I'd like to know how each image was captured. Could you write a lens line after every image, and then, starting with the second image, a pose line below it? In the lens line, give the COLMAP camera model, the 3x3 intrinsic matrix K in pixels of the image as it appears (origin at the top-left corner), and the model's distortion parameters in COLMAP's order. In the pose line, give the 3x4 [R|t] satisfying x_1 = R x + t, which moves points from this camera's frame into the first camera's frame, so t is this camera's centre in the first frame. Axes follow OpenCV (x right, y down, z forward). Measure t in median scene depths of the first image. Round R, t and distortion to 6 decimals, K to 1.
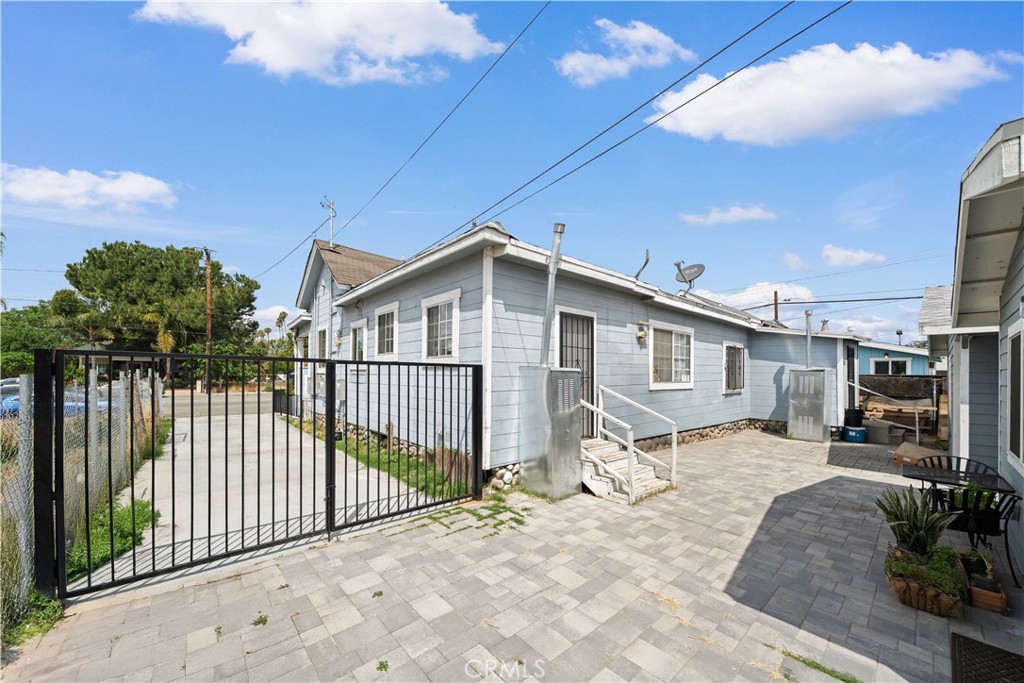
lens RADIAL K [[375.9, 0, 490.9], [0, 375.9, 365.0], [0, 0, 1]] dist [-0.001730, -0.000080]
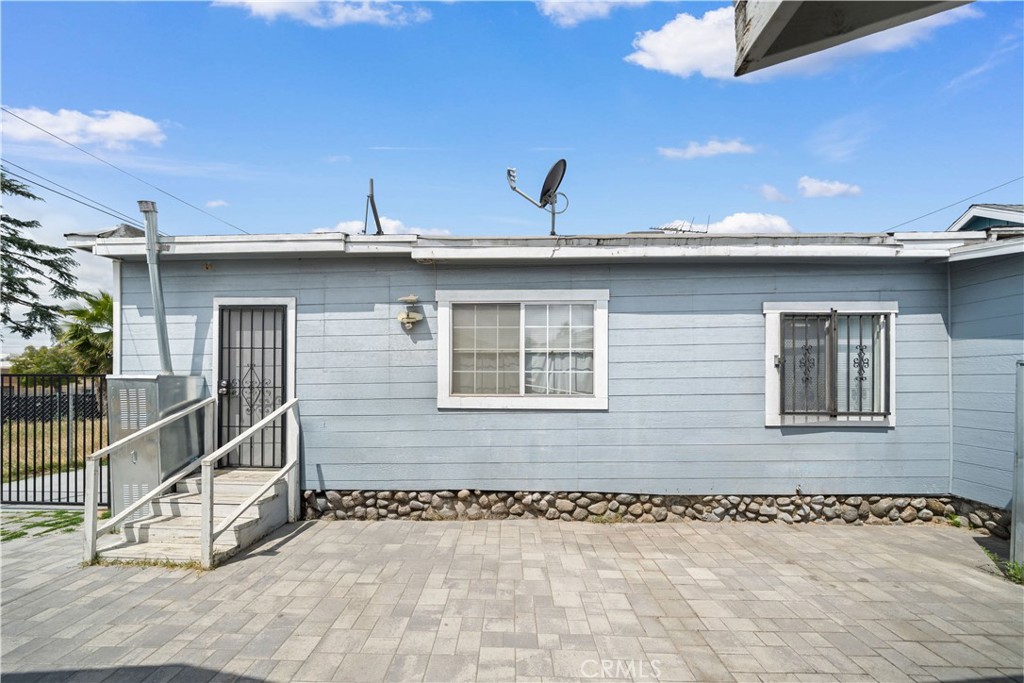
lens RADIAL K [[361.9, 0, 505.9], [0, 361.9, 372.9], [0, 0, 1]] dist [-0.002352, -0.000108]
pose [[0.742941, -0.022423, -0.668981, 0.956373], [0.021656, 0.999721, -0.009458, 0.019803], [0.669006, -0.007461, 0.743219, 0.689145]]
